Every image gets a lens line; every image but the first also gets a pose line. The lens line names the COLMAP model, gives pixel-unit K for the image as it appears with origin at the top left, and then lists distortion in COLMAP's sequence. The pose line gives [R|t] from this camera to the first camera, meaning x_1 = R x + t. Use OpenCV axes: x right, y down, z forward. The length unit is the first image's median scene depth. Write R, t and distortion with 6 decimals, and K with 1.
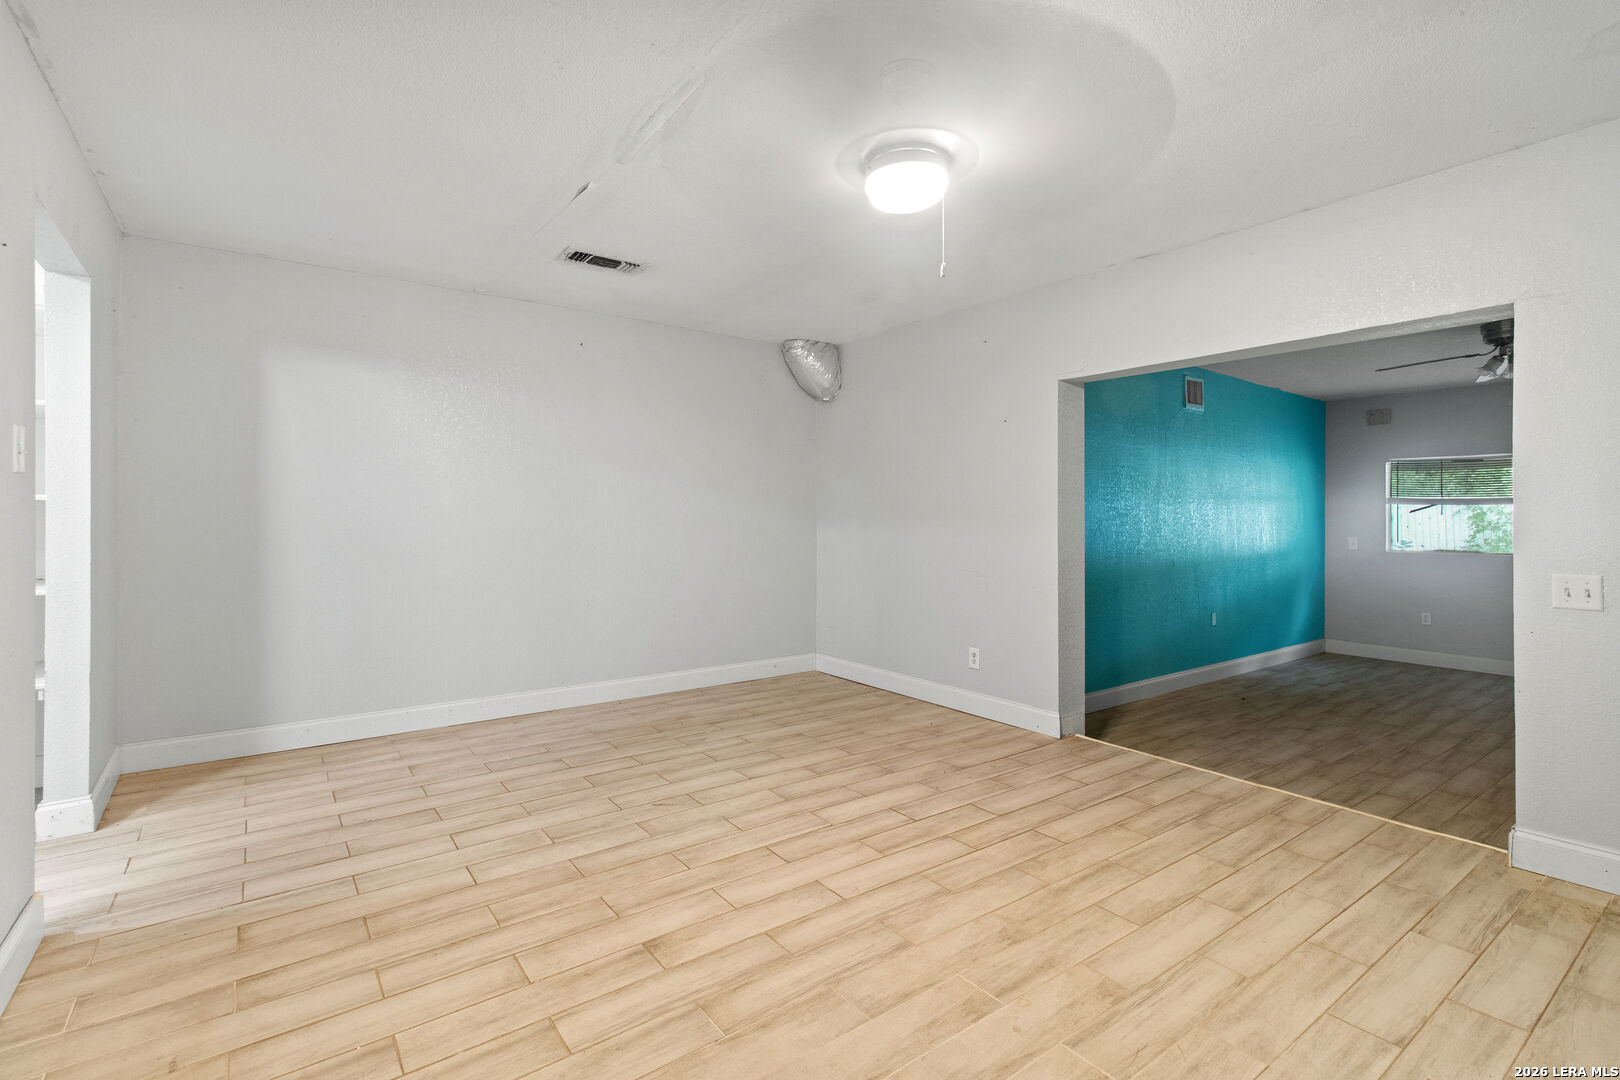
lens RADIAL K [[743.6, 0, 809.8], [0, 743.6, 520.1], [0, 0, 1]] dist [0.006599, -0.000695]
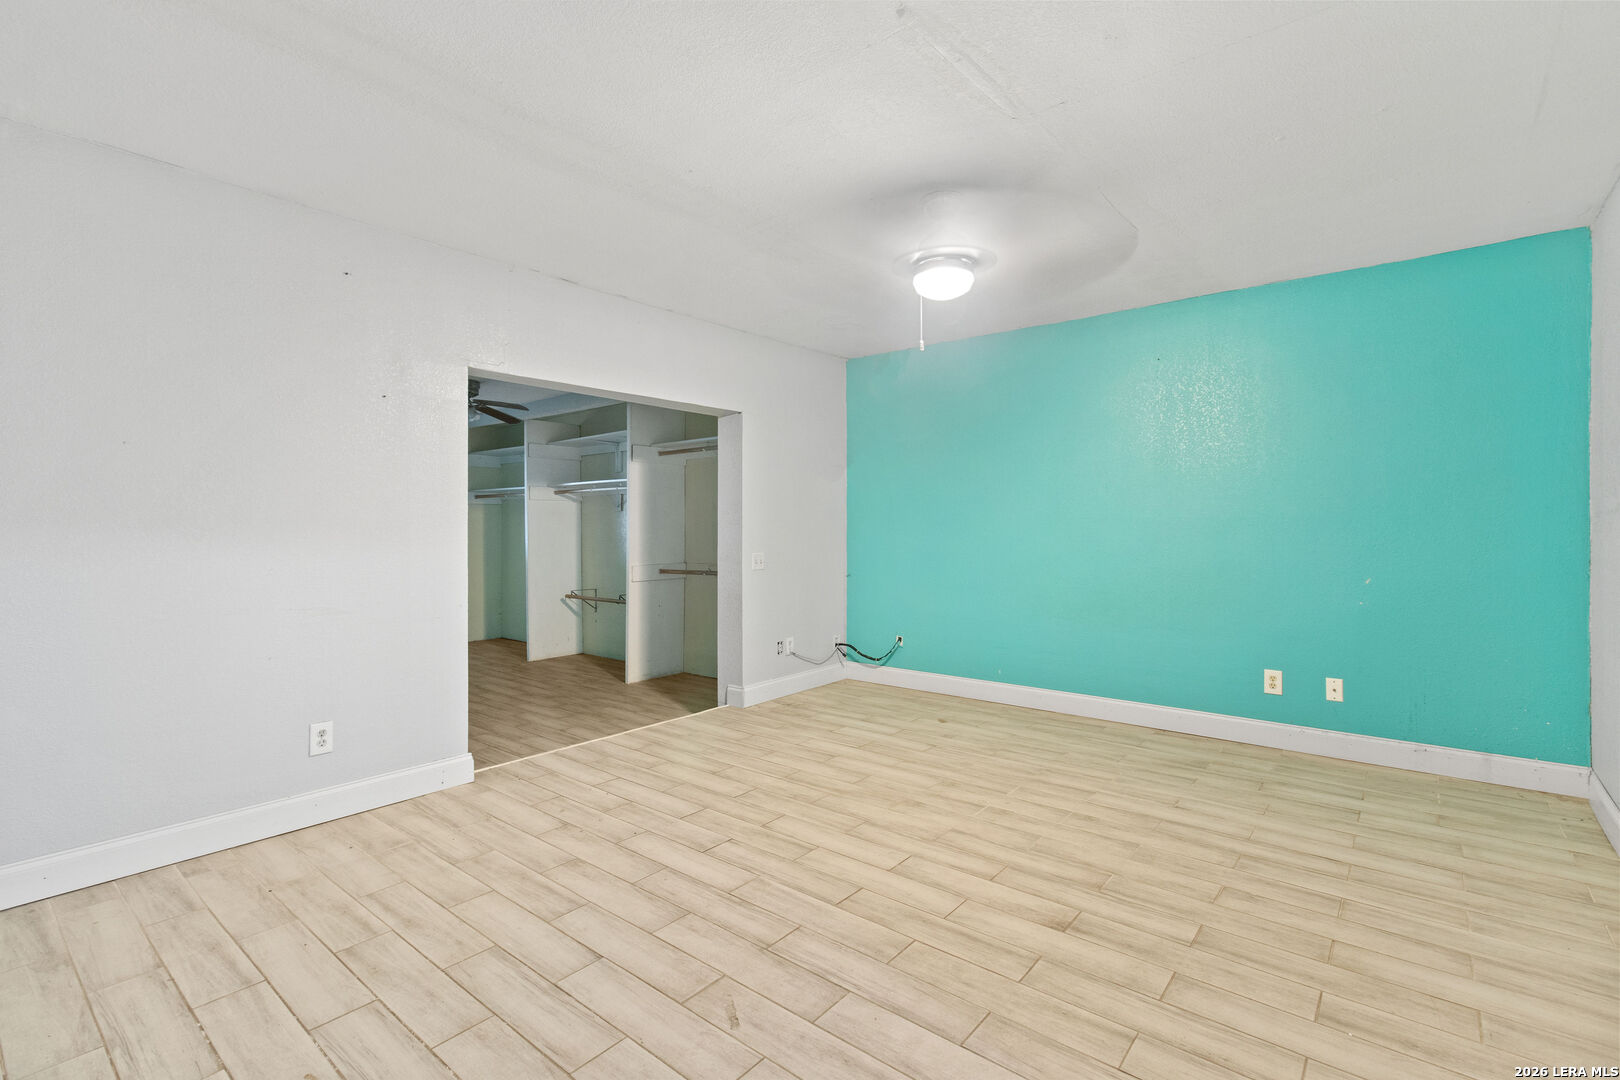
lens RADIAL K [[743.6, 0, 809.8], [0, 743.6, 520.1], [0, 0, 1]] dist [0.006599, -0.000695]
pose [[-0.244211, 0.006235, 0.969702, -0.962028], [0.005564, 0.999972, -0.005029, -0.005695], [-0.969706, 0.004168, -0.244238, 1.329234]]
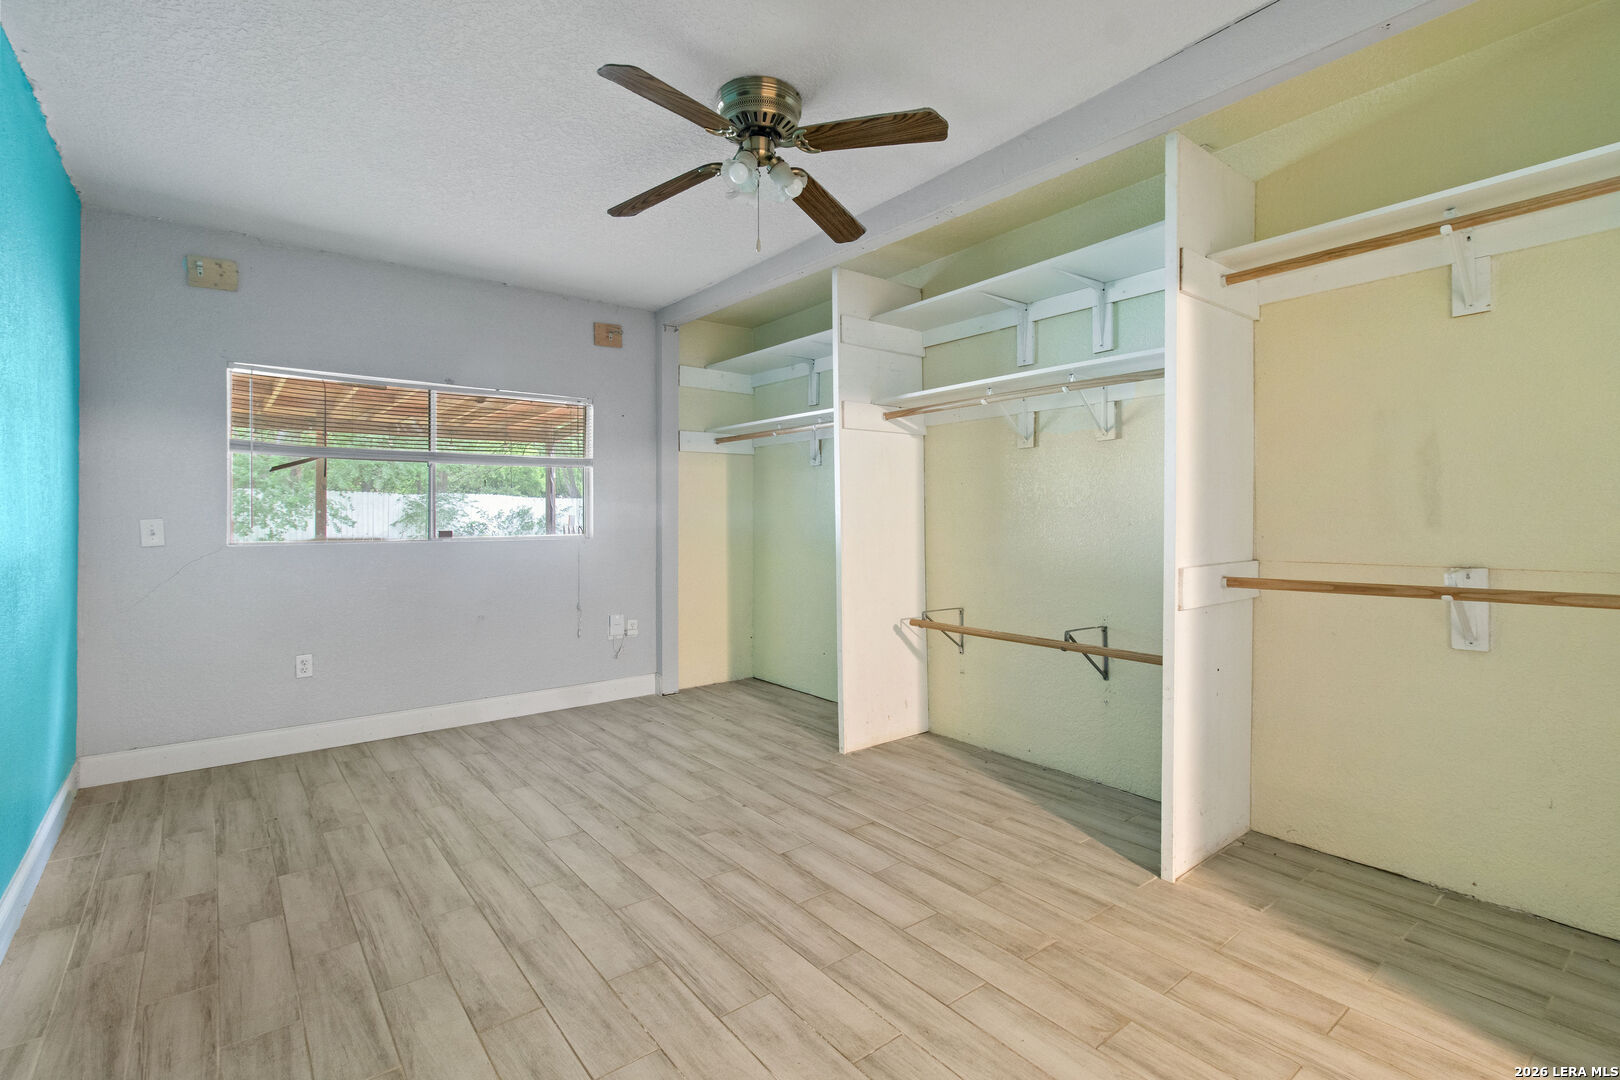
lens RADIAL K [[743.6, 0, 809.8], [0, 743.6, 520.1], [0, 0, 1]] dist [0.006599, -0.000695]
pose [[-0.041472, -0.006891, 0.999116, 0.734563], [0.004149, 0.999966, 0.007069, 0.064836], [-0.999131, 0.004439, -0.041442, 1.819269]]
